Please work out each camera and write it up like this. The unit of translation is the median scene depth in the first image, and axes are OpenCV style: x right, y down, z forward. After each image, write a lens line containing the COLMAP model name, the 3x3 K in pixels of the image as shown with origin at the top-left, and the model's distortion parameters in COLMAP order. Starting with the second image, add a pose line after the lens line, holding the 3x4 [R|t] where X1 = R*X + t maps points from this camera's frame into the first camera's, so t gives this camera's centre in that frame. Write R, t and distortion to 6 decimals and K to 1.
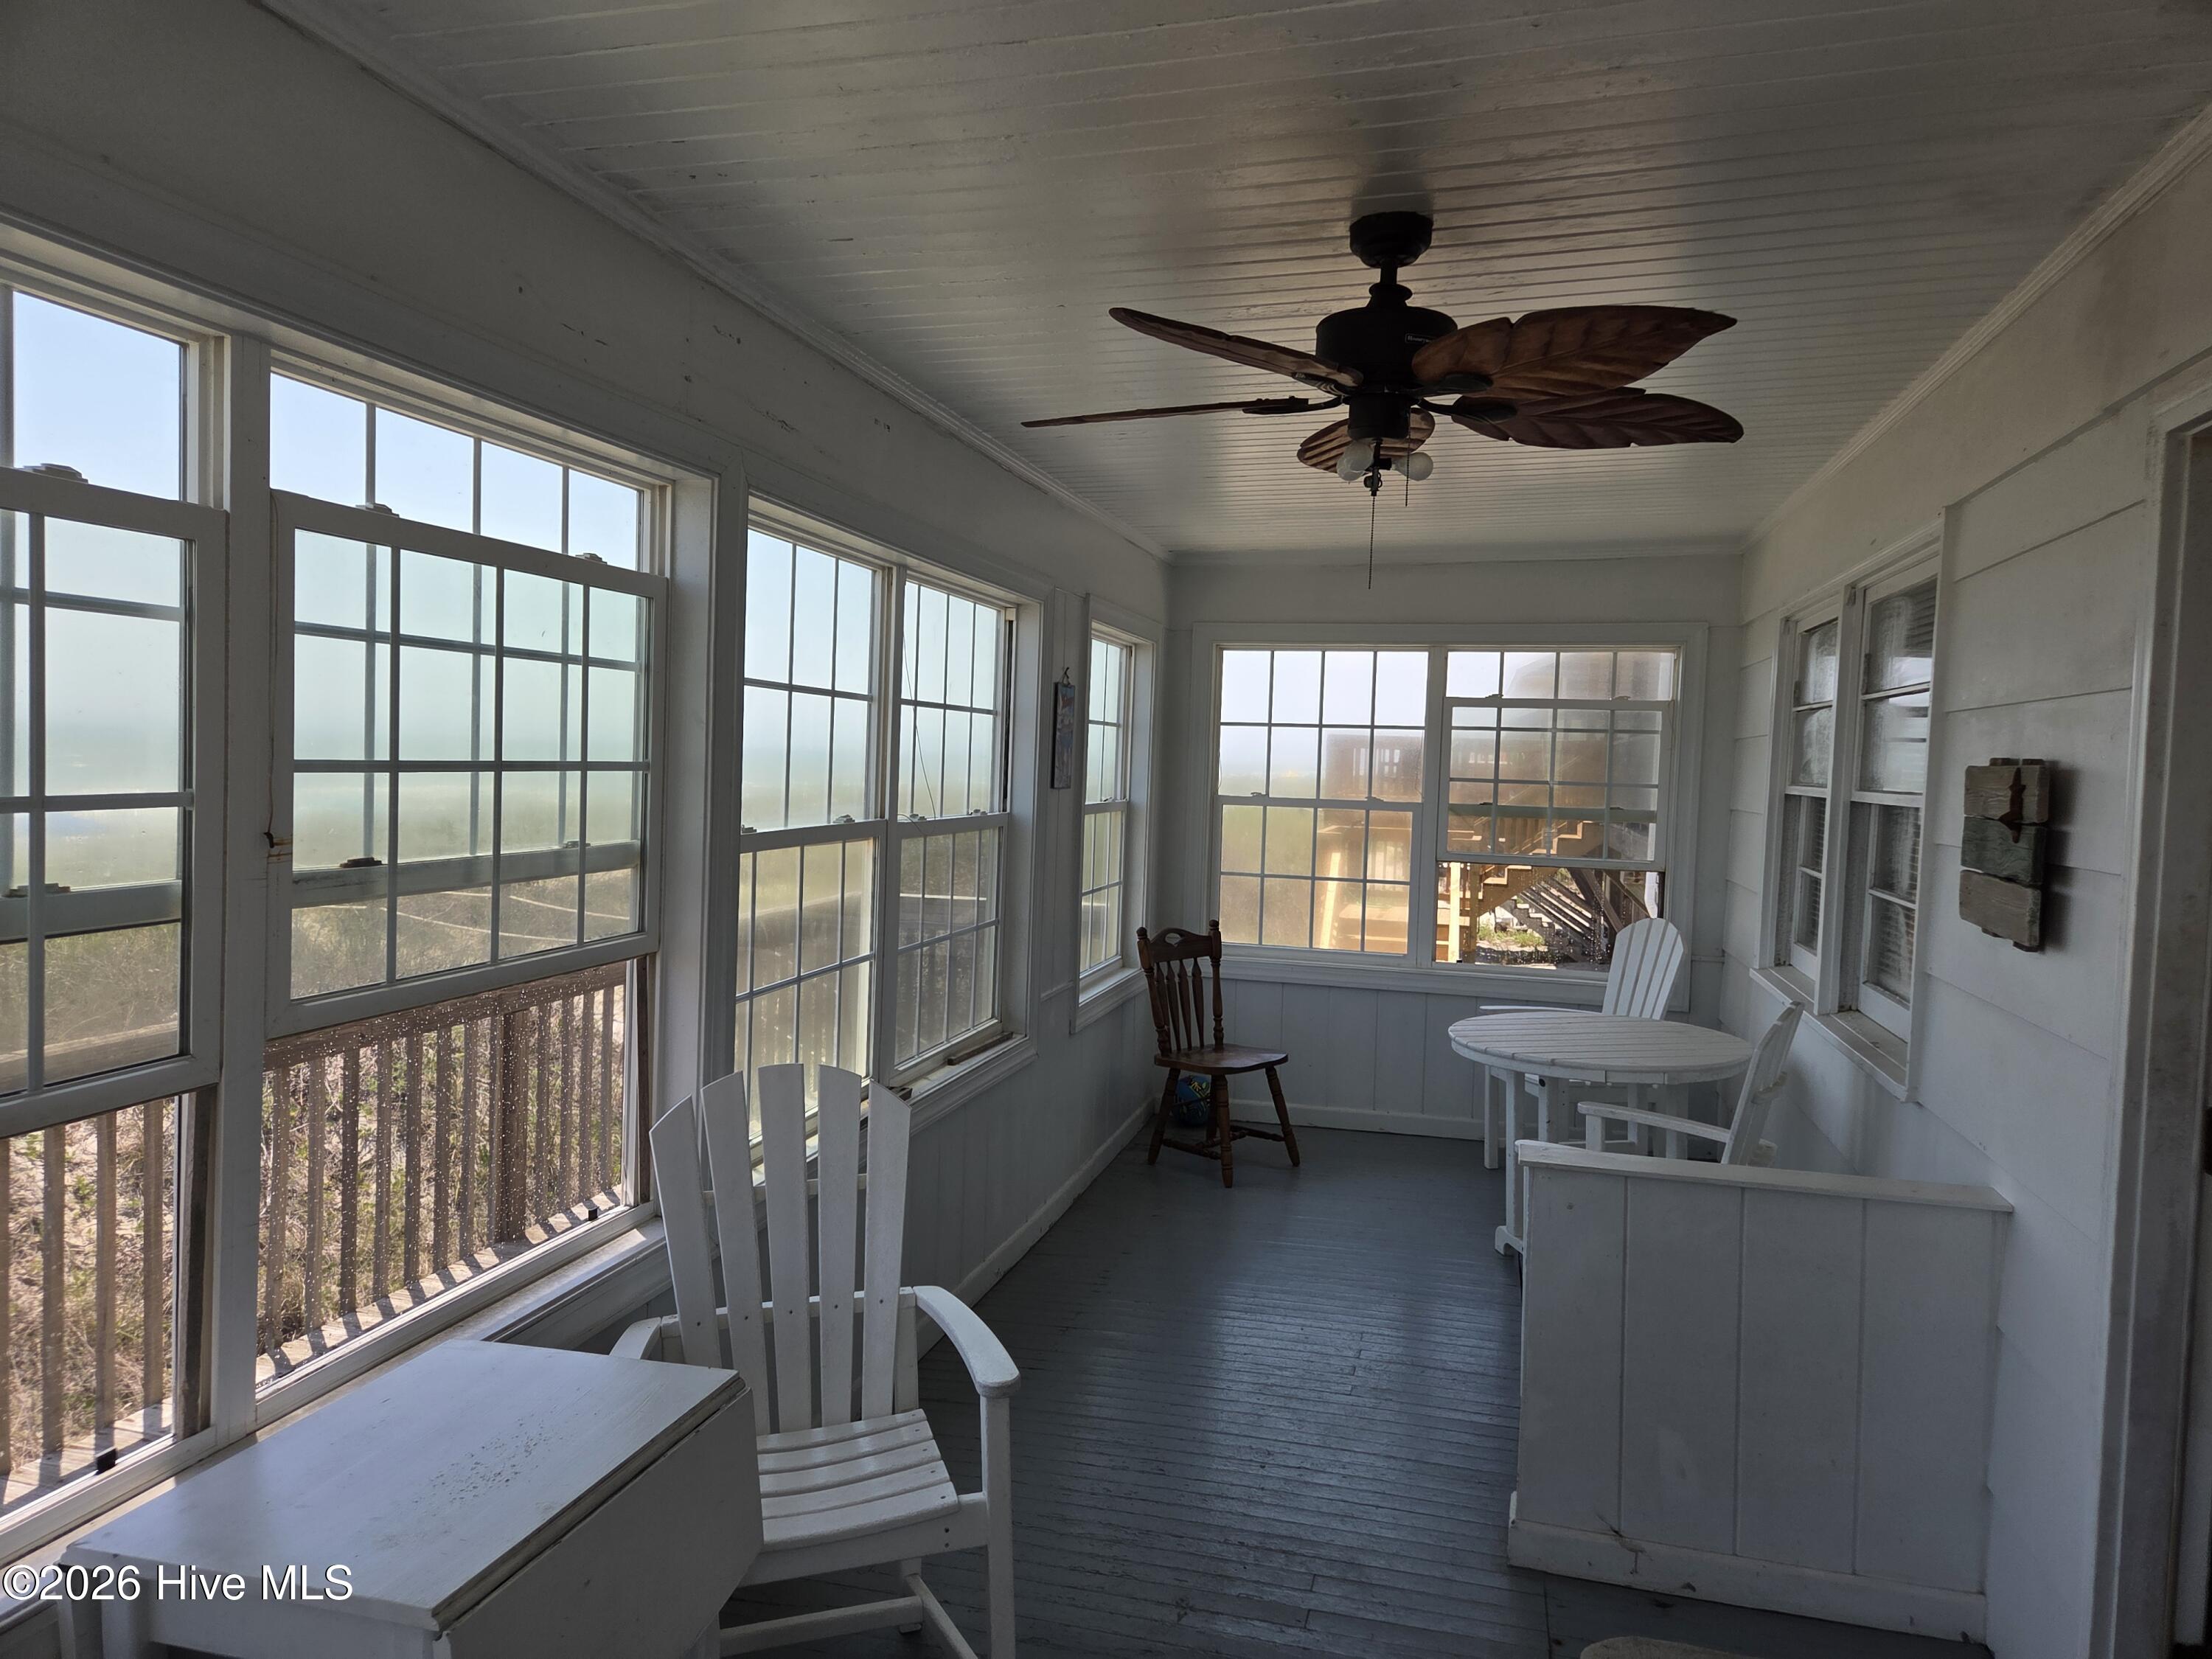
lens RADIAL K [[1486.2, 0, 1103.6], [0, 1486.2, 832.3], [0, 0, 1]] dist [0.012703, -0.004471]
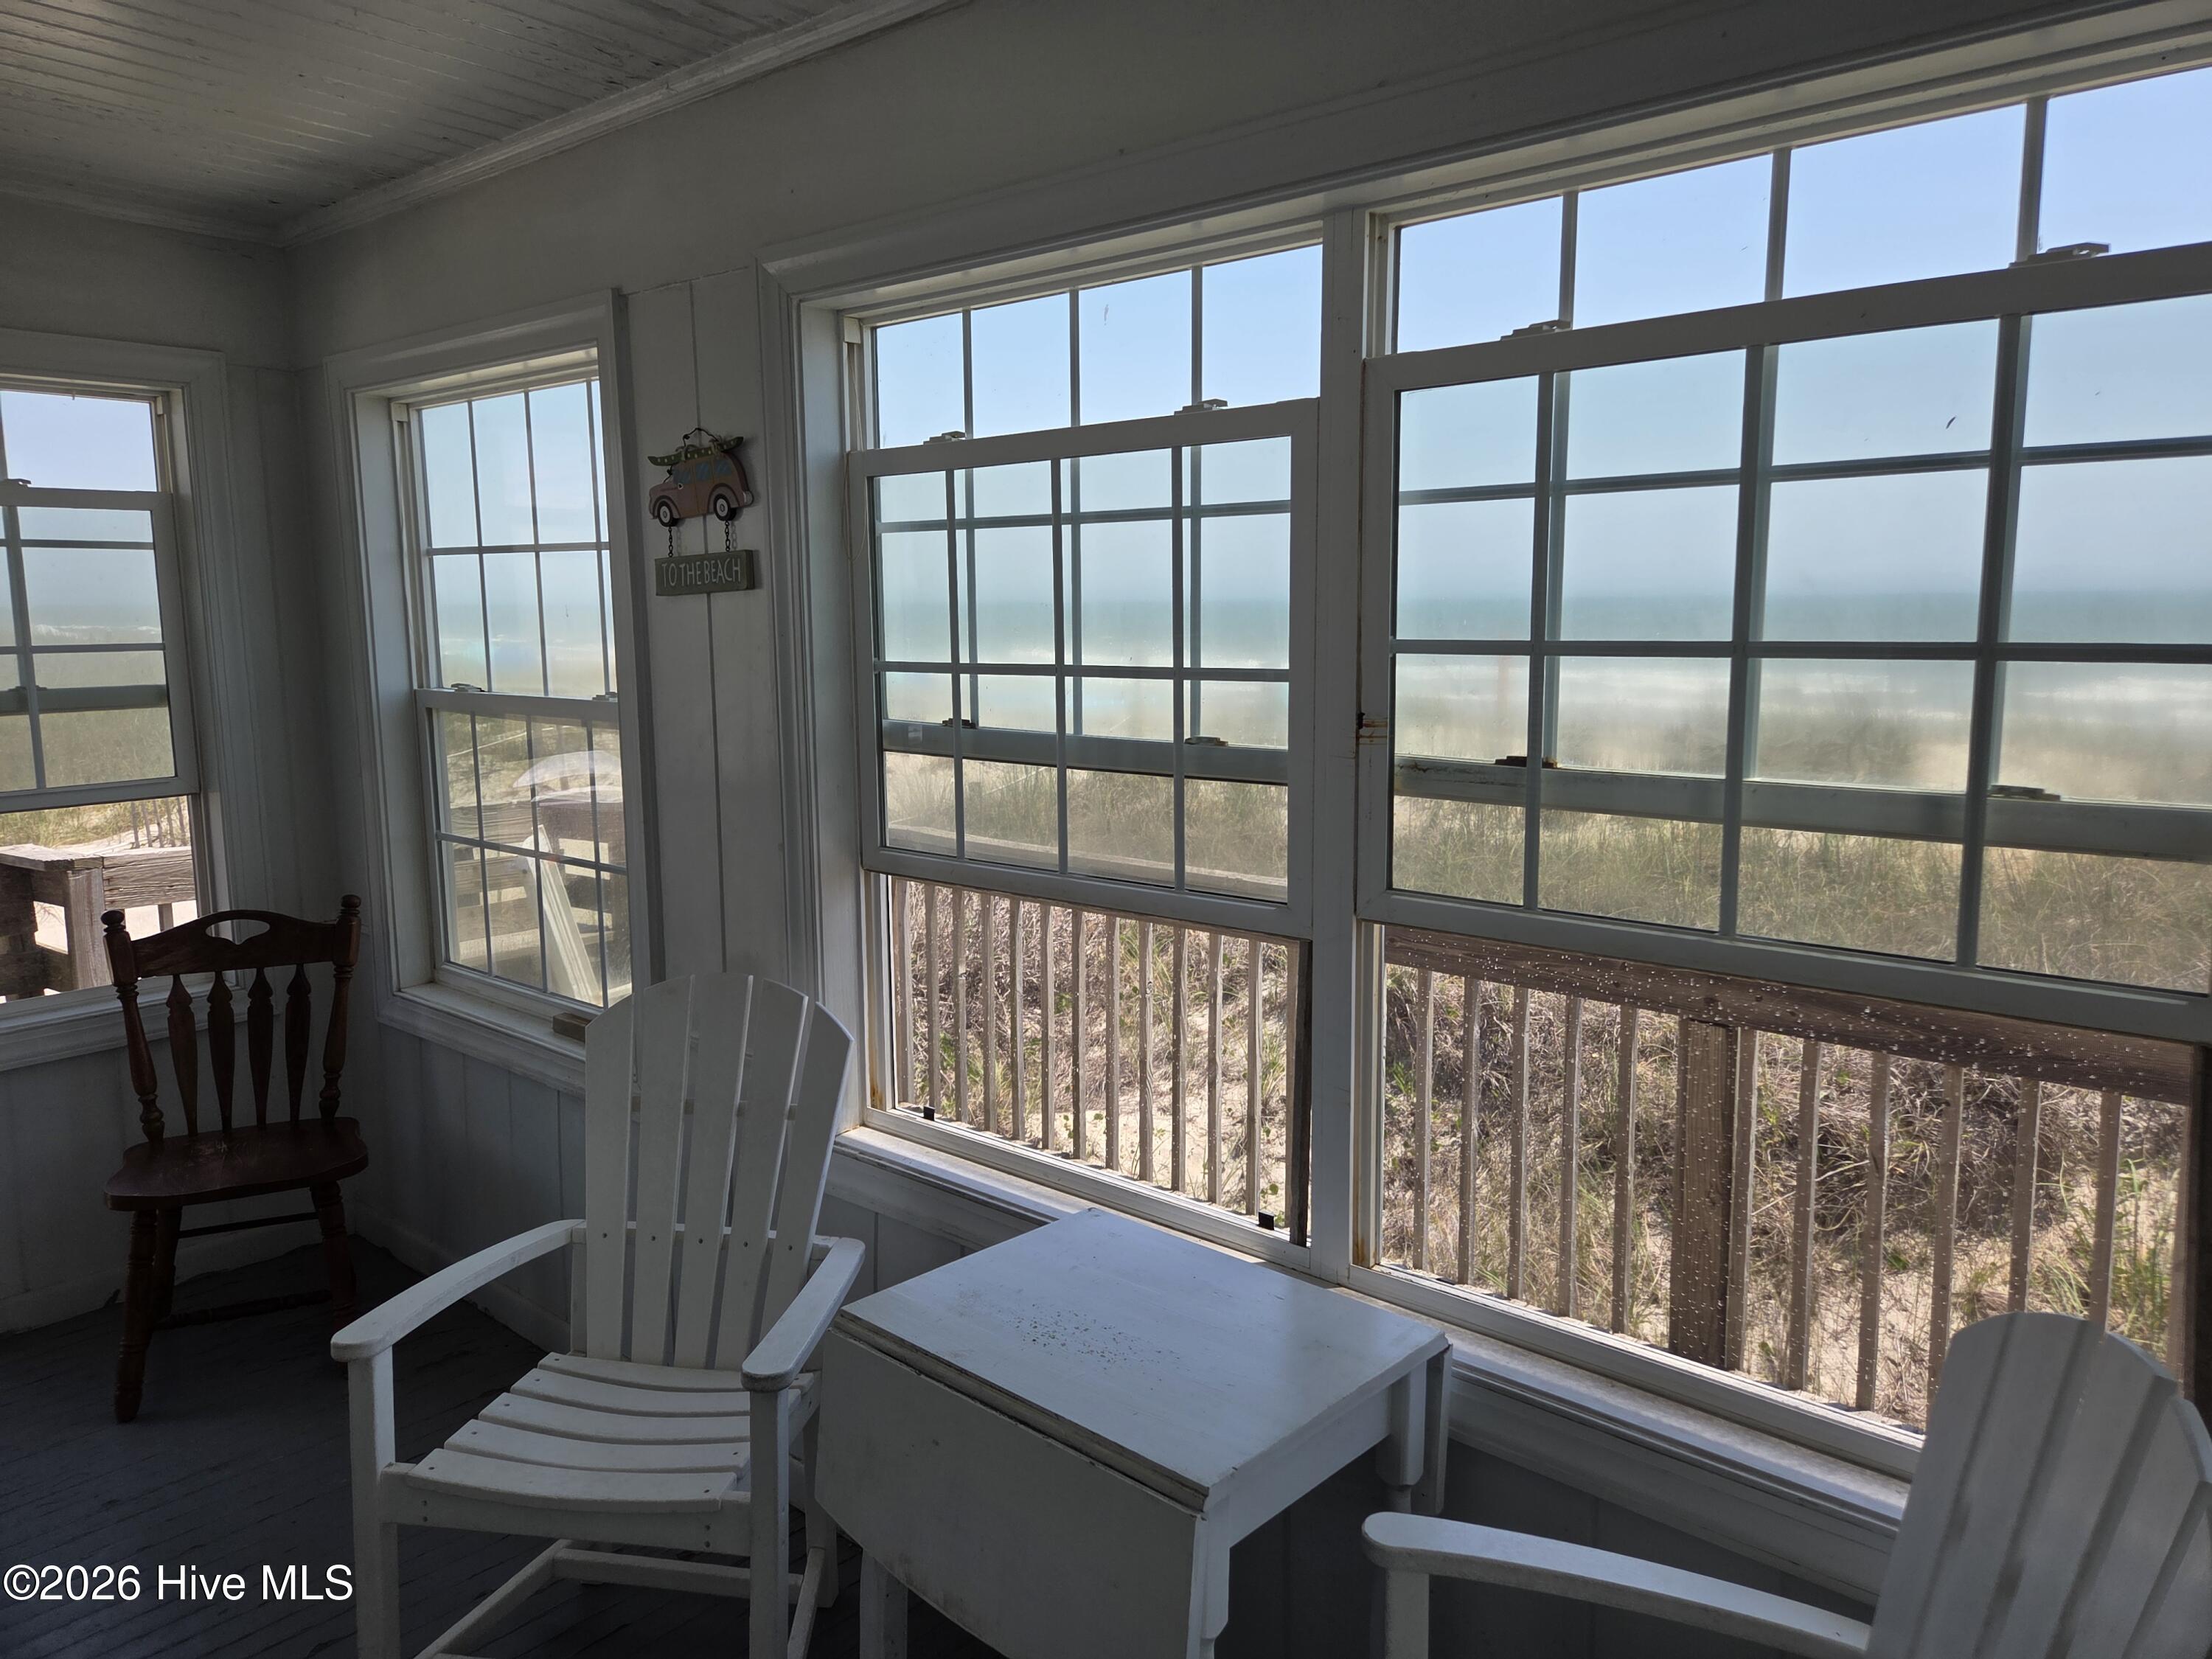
lens RADIAL K [[1486.2, 0, 1110.0], [0, 1486.2, 812.2], [0, 0, 1]] dist [0.012703, -0.004471]
pose [[-0.437519, 0.103374, -0.893247, 0.399023], [-0.046209, 0.989473, 0.137143, -0.061856], [0.898021, 0.101279, -0.428137, 1.260848]]
